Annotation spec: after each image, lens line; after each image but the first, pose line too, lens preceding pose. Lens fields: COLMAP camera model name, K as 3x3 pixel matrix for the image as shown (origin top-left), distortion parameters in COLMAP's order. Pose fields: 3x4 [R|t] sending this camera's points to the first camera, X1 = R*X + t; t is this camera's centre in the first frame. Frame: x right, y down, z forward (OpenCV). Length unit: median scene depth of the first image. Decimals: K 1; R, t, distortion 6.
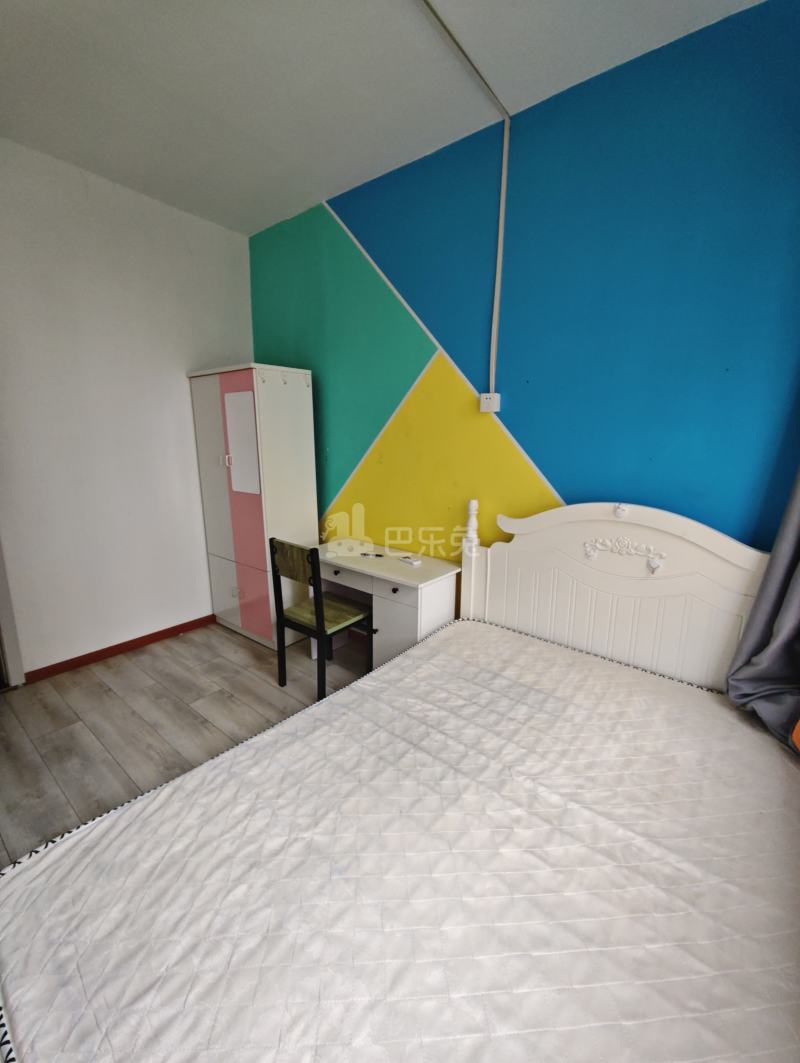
lens RADIAL K [[438.0, 0, 406.9], [0, 438.0, 529.7], [0, 0, 1]] dist [-0.004934, -0.000106]
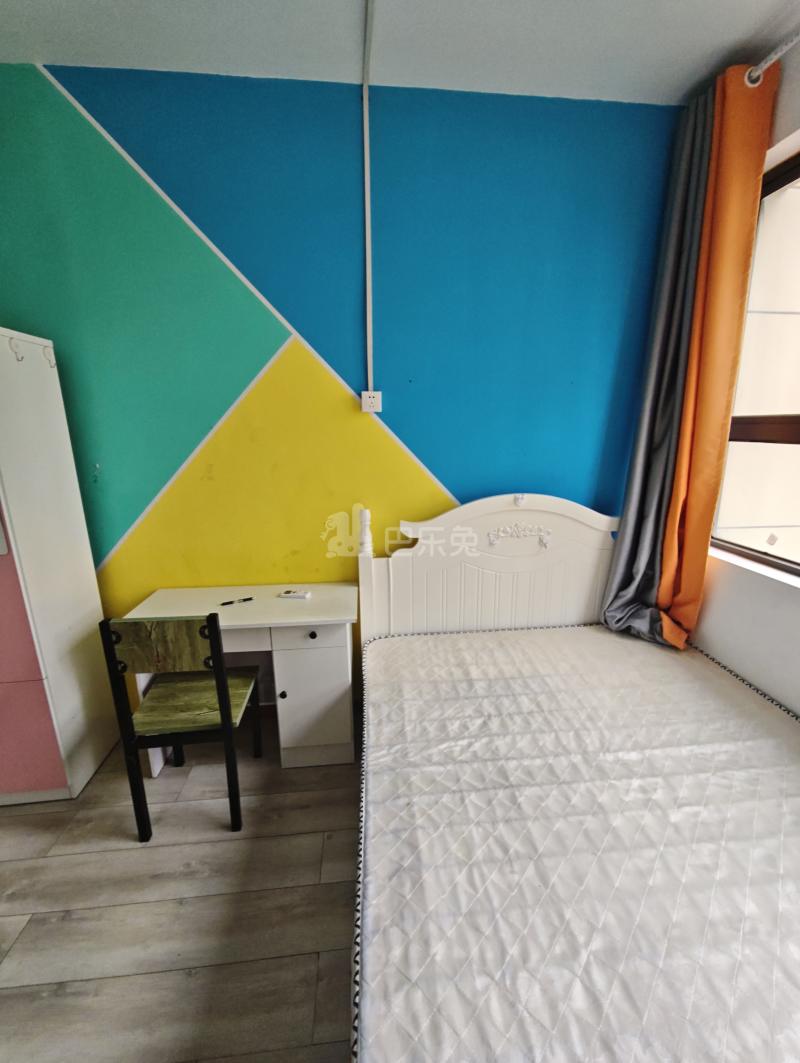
lens RADIAL K [[438.0, 0, 407.0], [0, 438.0, 531.3], [0, 0, 1]] dist [-0.004934, -0.000106]
pose [[0.717481, -0.175618, 0.674076, -0.526827], [0.165656, 0.982952, 0.079767, -0.106889], [-0.676593, 0.054433, 0.734342, 0.365926]]
